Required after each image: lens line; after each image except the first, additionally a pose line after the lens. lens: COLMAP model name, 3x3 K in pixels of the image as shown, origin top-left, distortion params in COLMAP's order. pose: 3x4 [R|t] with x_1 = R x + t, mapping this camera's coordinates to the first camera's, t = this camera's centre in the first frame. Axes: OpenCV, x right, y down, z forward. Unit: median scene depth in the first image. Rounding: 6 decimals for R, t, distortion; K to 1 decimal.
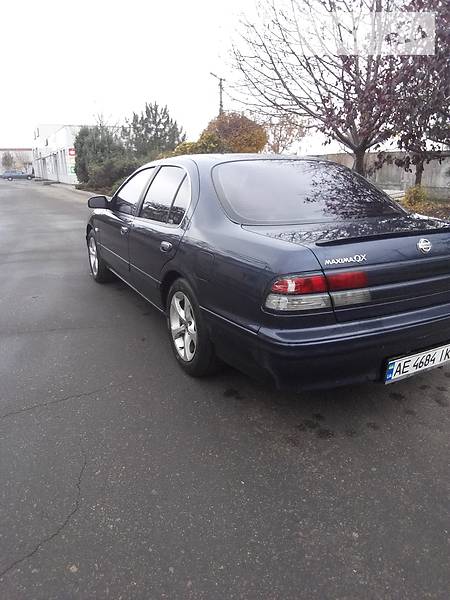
lens RADIAL K [[419.4, 0, 225.0], [0, 419.4, 300.0], [0, 0, 1]] dist [0.097836, -0.217834]
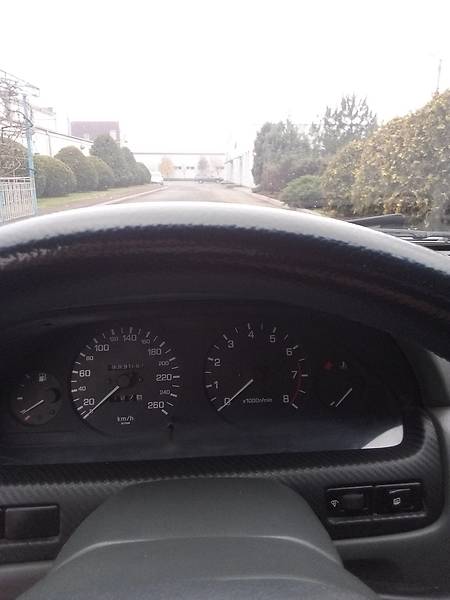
lens RADIAL K [[419.4, 0, 225.0], [0, 419.4, 300.0], [0, 0, 1]] dist [0.097836, -0.217834]
pose [[0.913214, 0.120404, -0.389285, -0.024129], [-0.125209, 0.992044, 0.013109, -0.039671], [0.387766, 0.036771, 0.921024, 0.162952]]
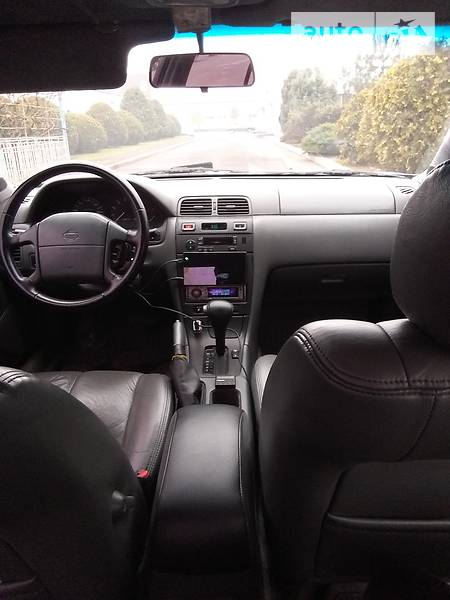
lens RADIAL K [[423.6, 0, 225.0], [0, 423.6, 300.0], [0, 0, 1]] dist [0.031455, -0.102255]
pose [[0.878760, 0.158495, -0.450178, 0.009096], [-0.111799, 0.985364, 0.128683, -0.034446], [0.463985, -0.062752, 0.883618, 0.135583]]
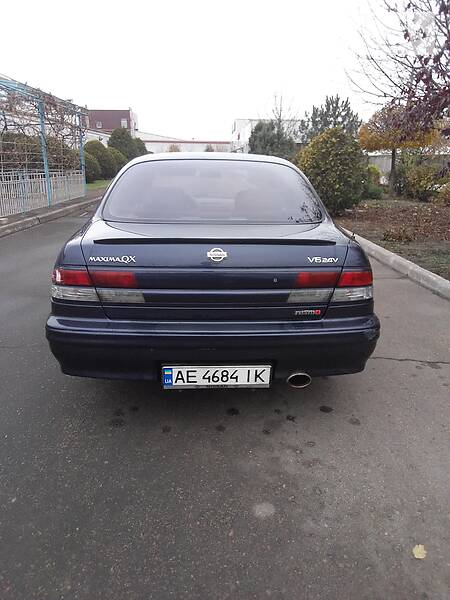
lens RADIAL K [[419.4, 0, 225.0], [0, 419.4, 300.0], [0, 0, 1]] dist [0.097836, -0.217834]
pose [[0.905298, 0.147666, -0.398283, 0.070479], [-0.141998, 0.988894, 0.043877, -0.005838], [0.400339, 0.016834, 0.916212, 0.011323]]
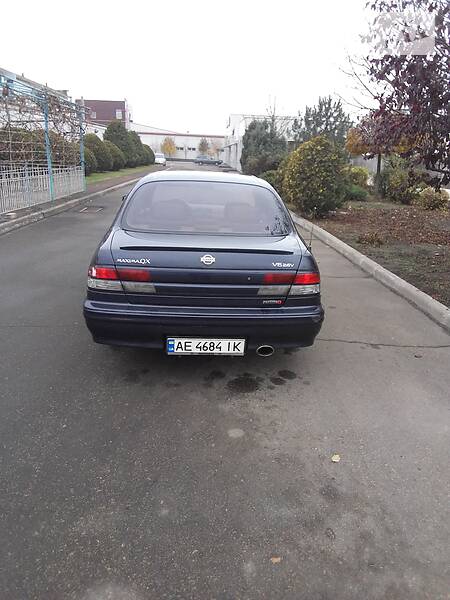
lens RADIAL K [[419.4, 0, 225.0], [0, 419.4, 300.0], [0, 0, 1]] dist [0.097836, -0.217834]
pose [[0.909768, 0.173187, -0.377265, 0.083852], [-0.164569, 0.984818, 0.055235, -0.006847], [0.381103, 0.011835, 0.924457, -0.017104]]
